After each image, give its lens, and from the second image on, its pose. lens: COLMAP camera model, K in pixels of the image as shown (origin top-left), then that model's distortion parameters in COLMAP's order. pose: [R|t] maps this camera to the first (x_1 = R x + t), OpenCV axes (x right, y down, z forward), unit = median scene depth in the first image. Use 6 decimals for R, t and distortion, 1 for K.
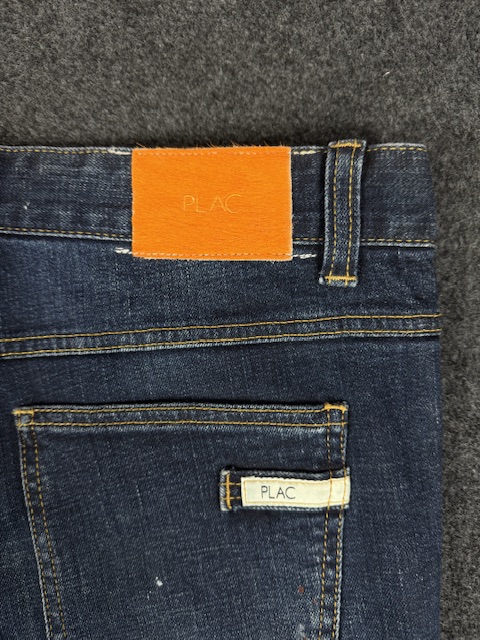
lens RADIAL K [[432.4, 0, 242.5], [0, 432.4, 319.7], [0, 0, 1]] dist [-0.006109, -0.008573]
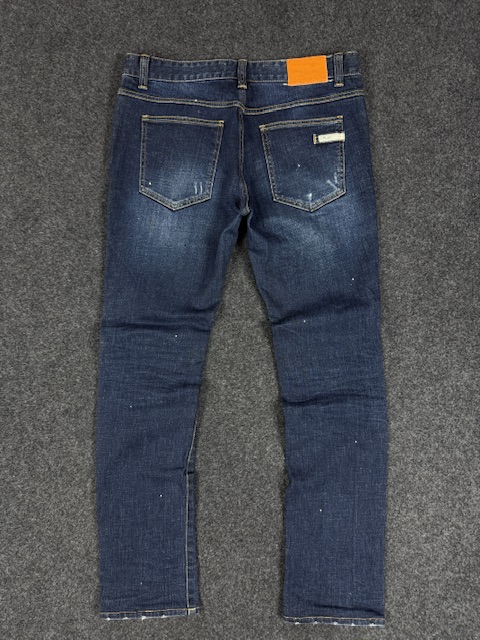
lens RADIAL K [[432.4, 0, 237.5], [0, 432.4, 320.8], [0, 0, 1]] dist [-0.006109, -0.008573]
pose [[0.998090, -0.059712, -0.015807, -0.816257], [0.059437, 0.998081, -0.017357, 2.161277], [0.016813, 0.016384, 0.999724, -3.110643]]
